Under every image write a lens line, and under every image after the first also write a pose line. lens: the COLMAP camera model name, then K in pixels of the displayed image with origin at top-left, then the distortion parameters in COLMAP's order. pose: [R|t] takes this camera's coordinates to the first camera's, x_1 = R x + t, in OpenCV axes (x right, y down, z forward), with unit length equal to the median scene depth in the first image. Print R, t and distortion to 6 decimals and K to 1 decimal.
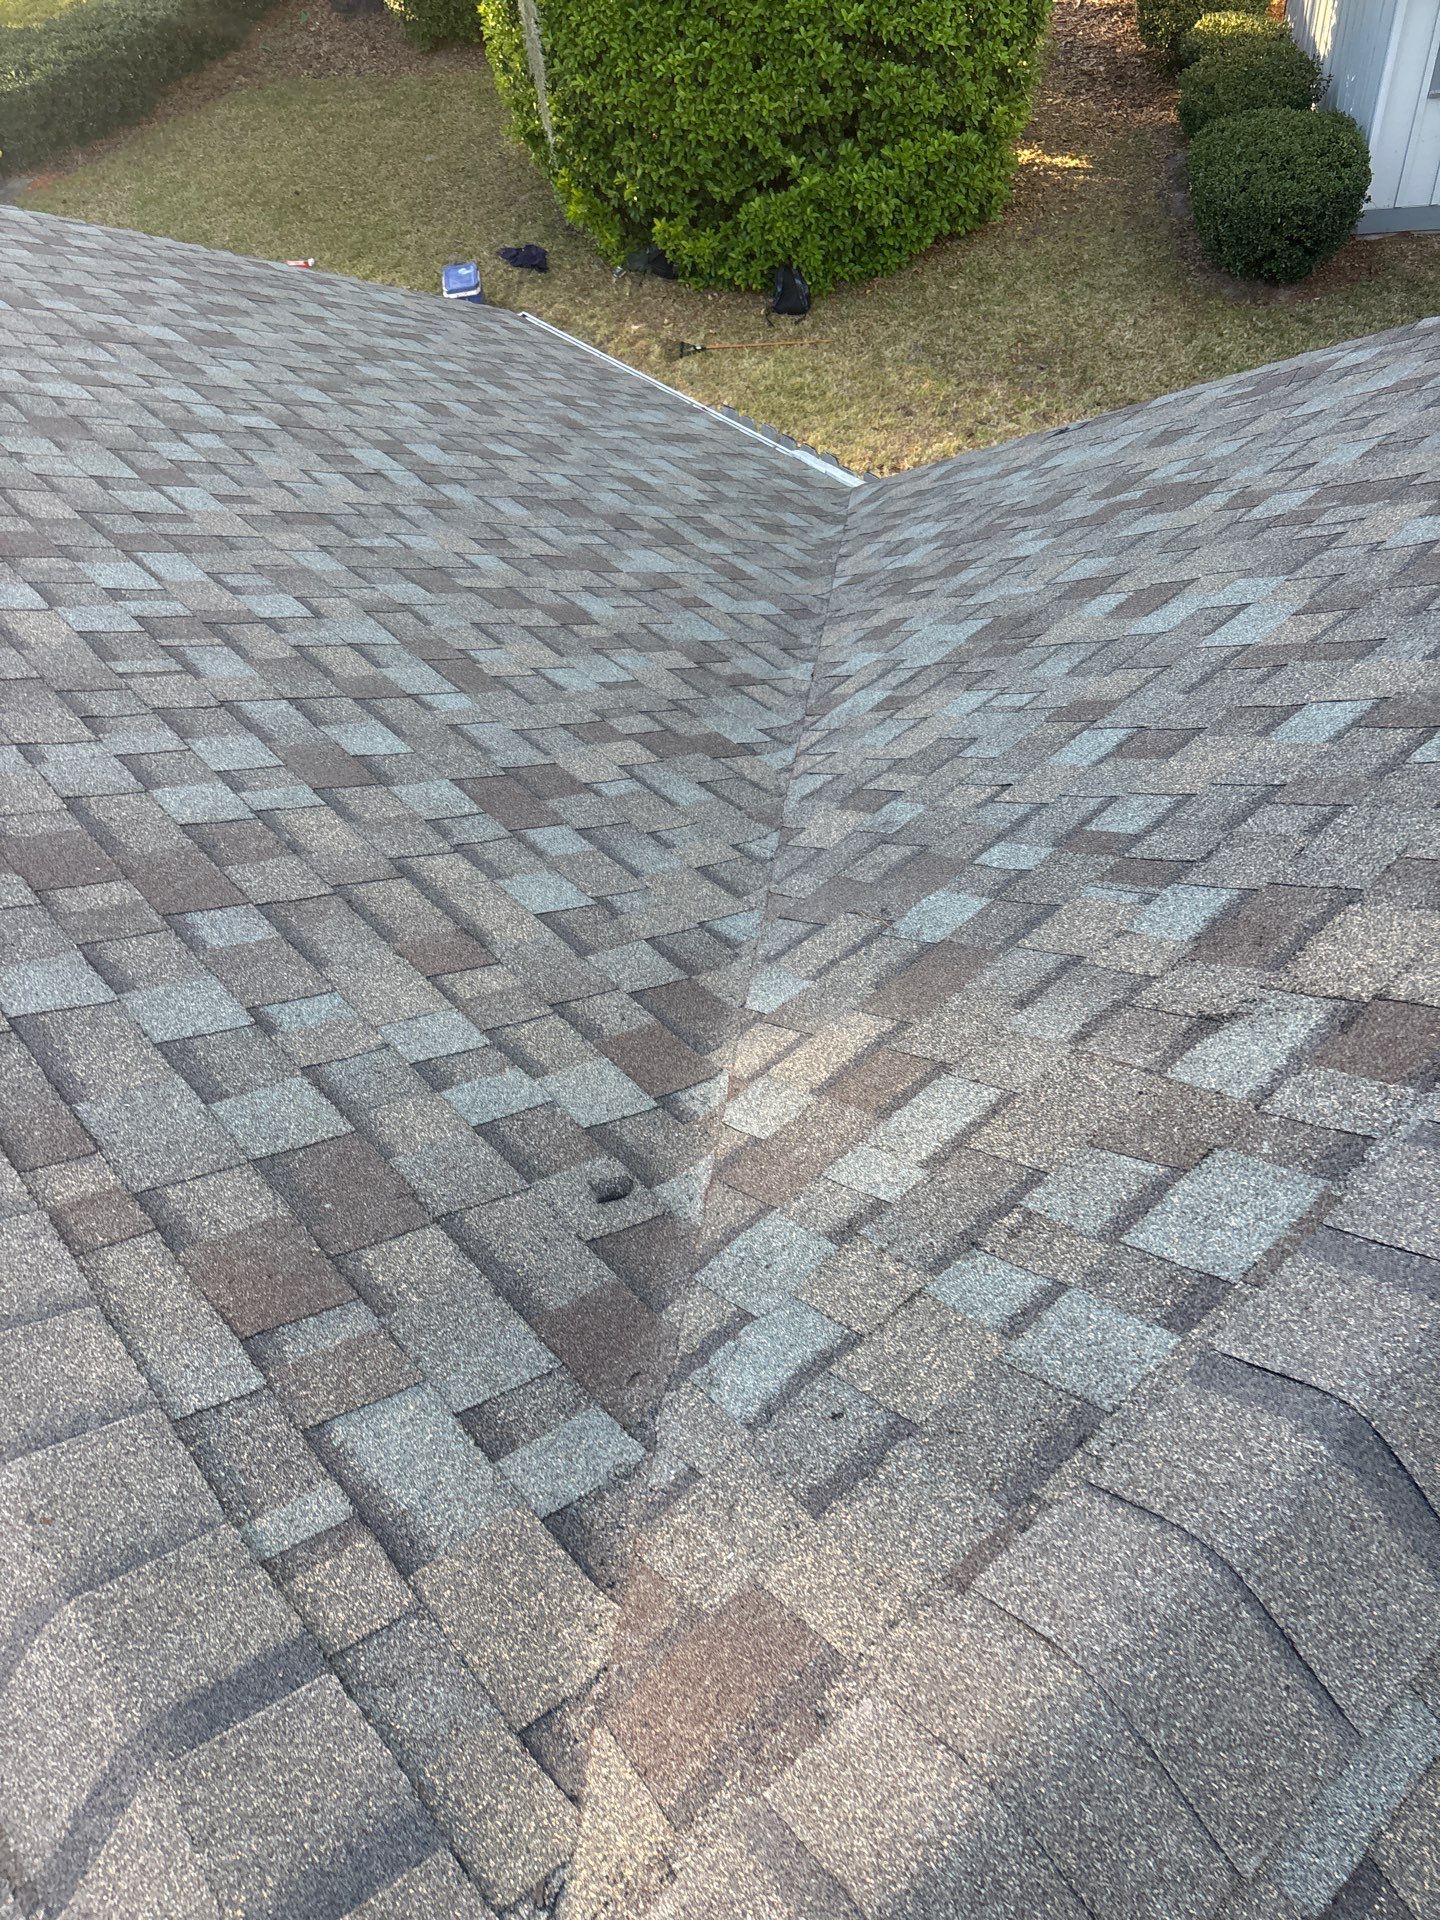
lens RADIAL K [[1355.6, 0, 711.5], [0, 1355.6, 959.4], [0, 0, 1]] dist [0.026817, -0.028981]
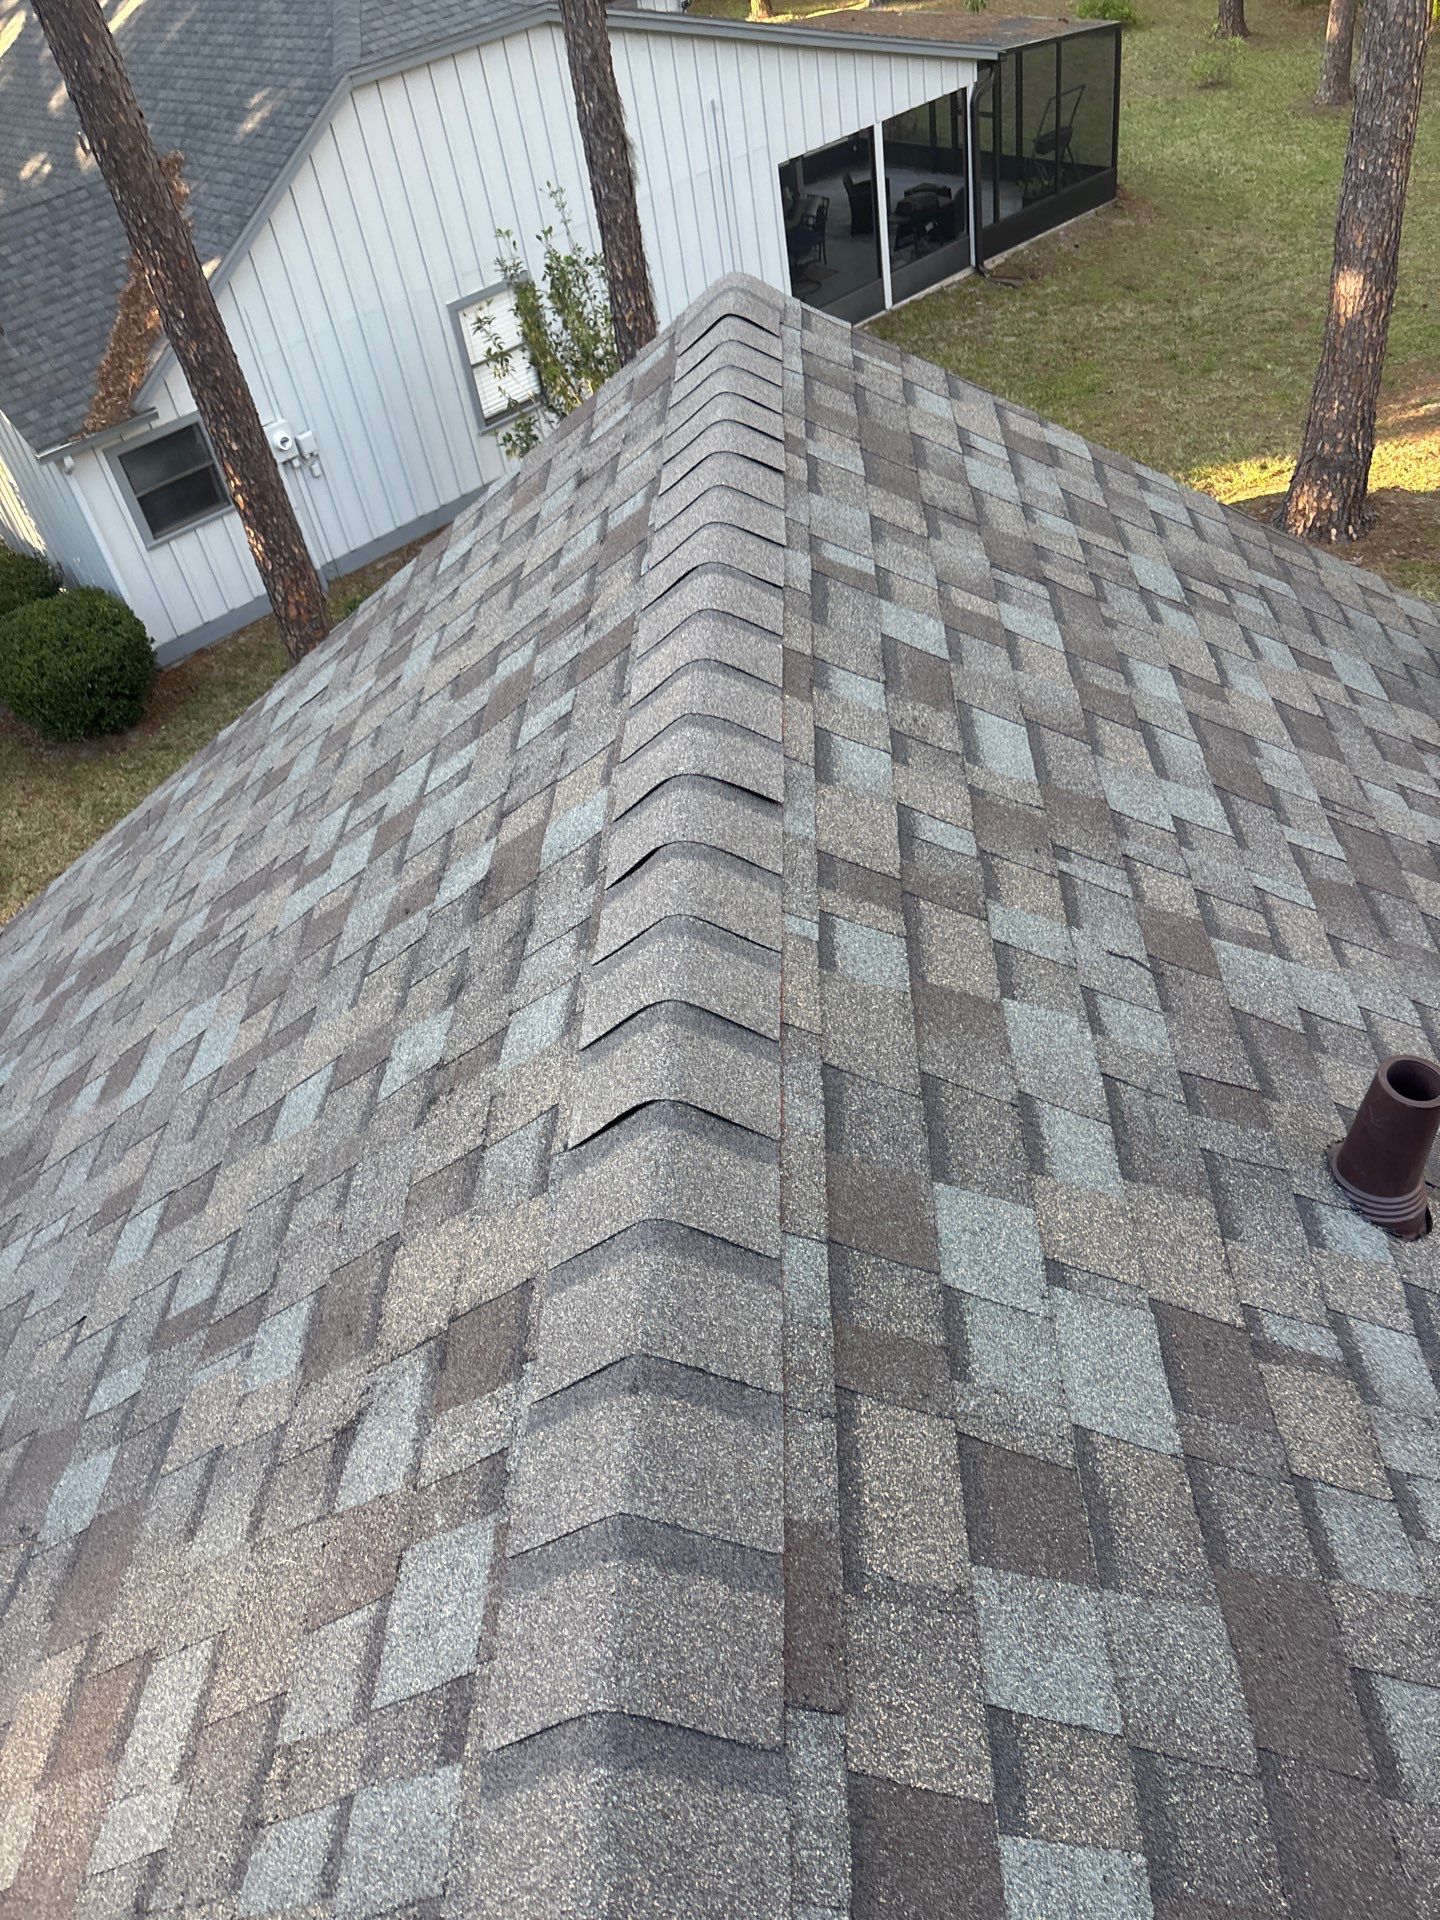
lens RADIAL K [[1355.6, 0, 711.5], [0, 1355.6, 959.4], [0, 0, 1]] dist [0.026817, -0.028981]
pose [[0.695991, -0.489327, 0.525504, 0.180237], [0.603603, 0.795094, -0.059070, -0.009495], [-0.388921, 0.358308, 0.848738, -0.076245]]
